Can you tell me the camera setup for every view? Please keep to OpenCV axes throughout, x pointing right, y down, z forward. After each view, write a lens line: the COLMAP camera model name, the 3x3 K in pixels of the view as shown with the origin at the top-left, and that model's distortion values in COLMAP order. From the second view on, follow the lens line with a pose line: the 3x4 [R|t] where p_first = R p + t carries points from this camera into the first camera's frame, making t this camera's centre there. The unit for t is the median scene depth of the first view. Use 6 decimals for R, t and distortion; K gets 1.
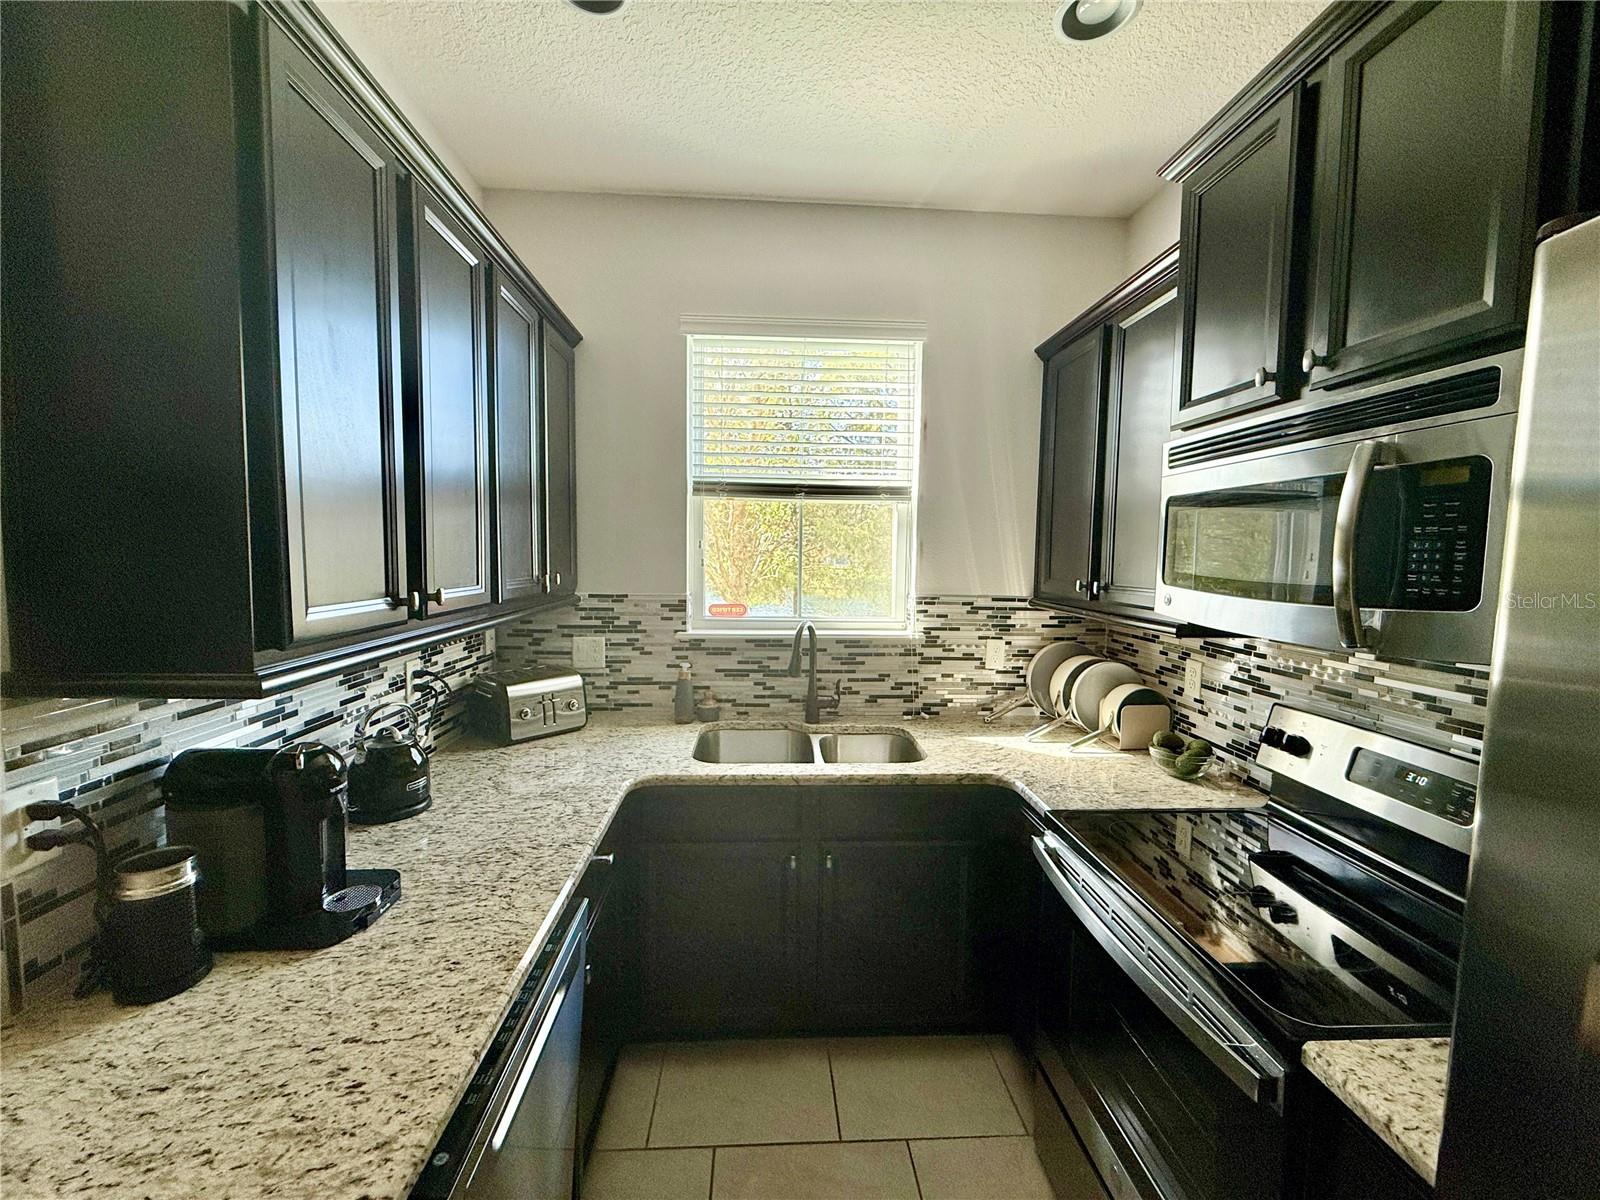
lens RADIAL K [[635.1, 0, 793.2], [0, 635.1, 598.7], [0, 0, 1]] dist [-0.000758, -0.000221]
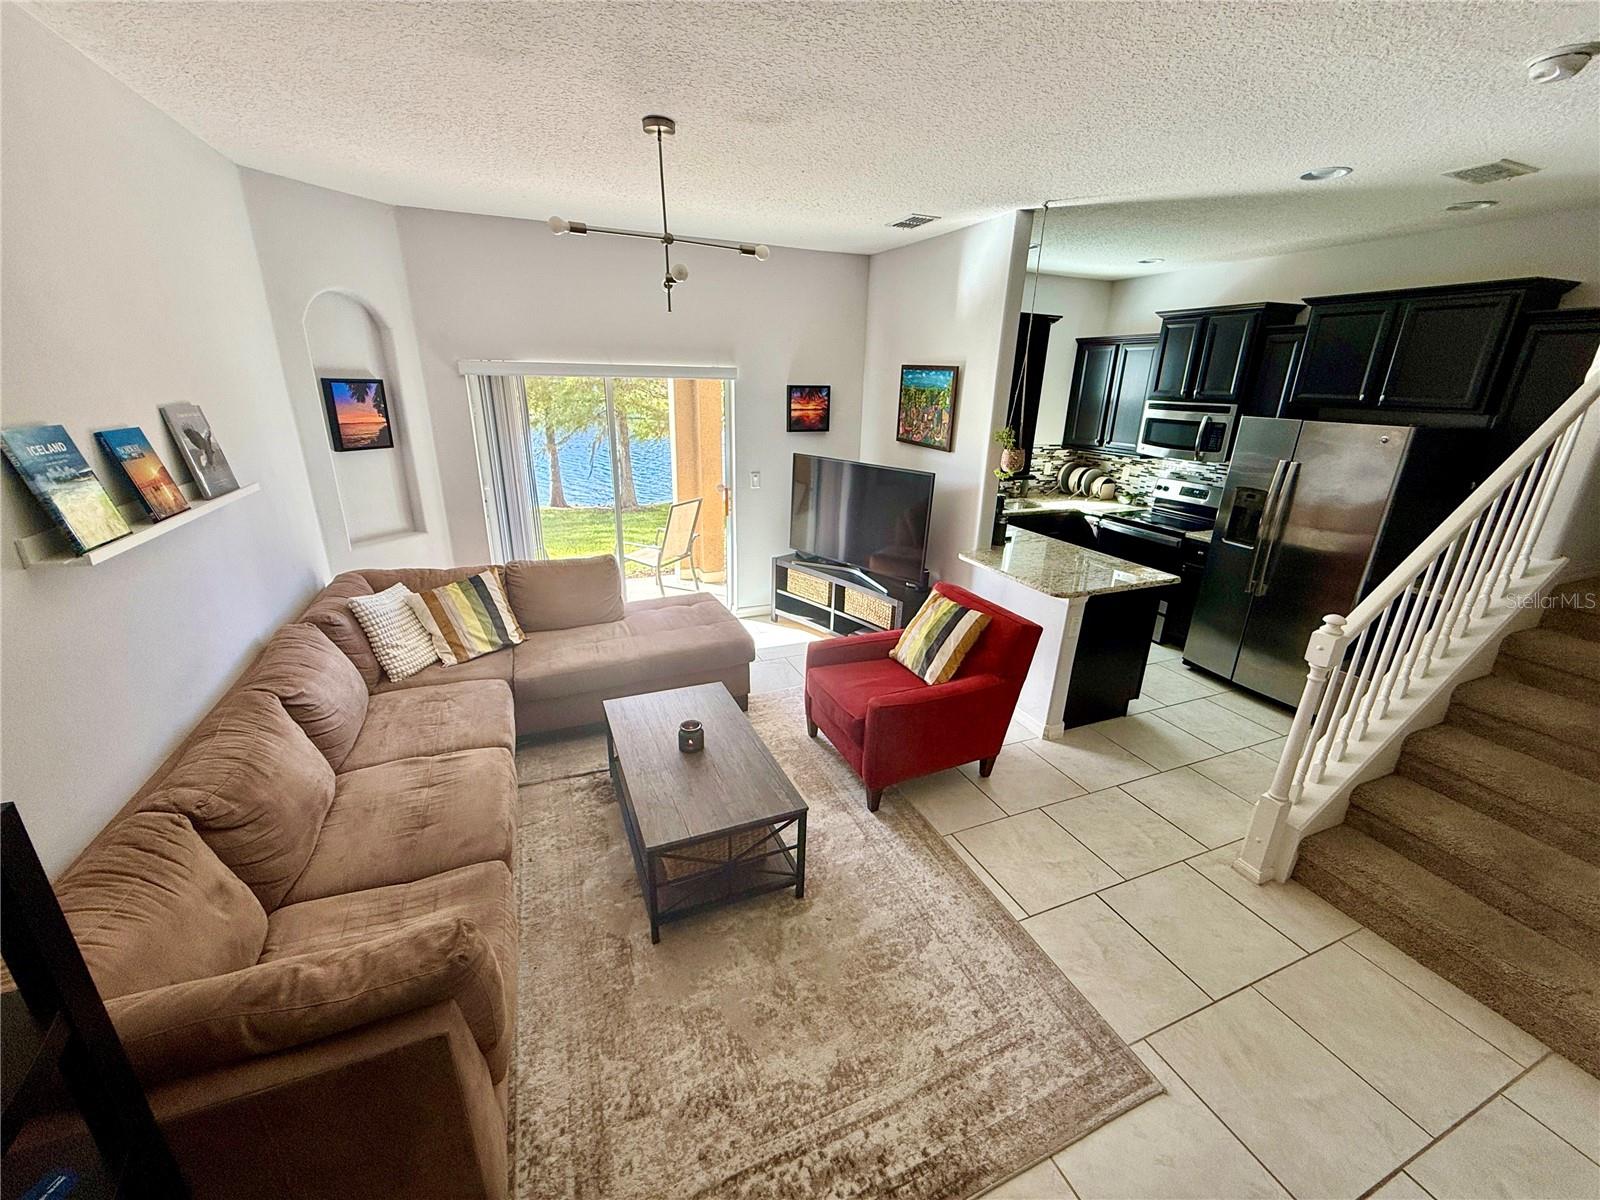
lens RADIAL K [[635.1, 0, 795.1], [0, 635.1, 600.3], [0, 0, 1]] dist [-0.000758, -0.000221]
pose [[0.941263, -0.106970, 0.320285, -1.661034], [0.018188, 0.963181, 0.268238, -0.113334], [-0.337186, -0.246657, 0.908552, -1.189314]]
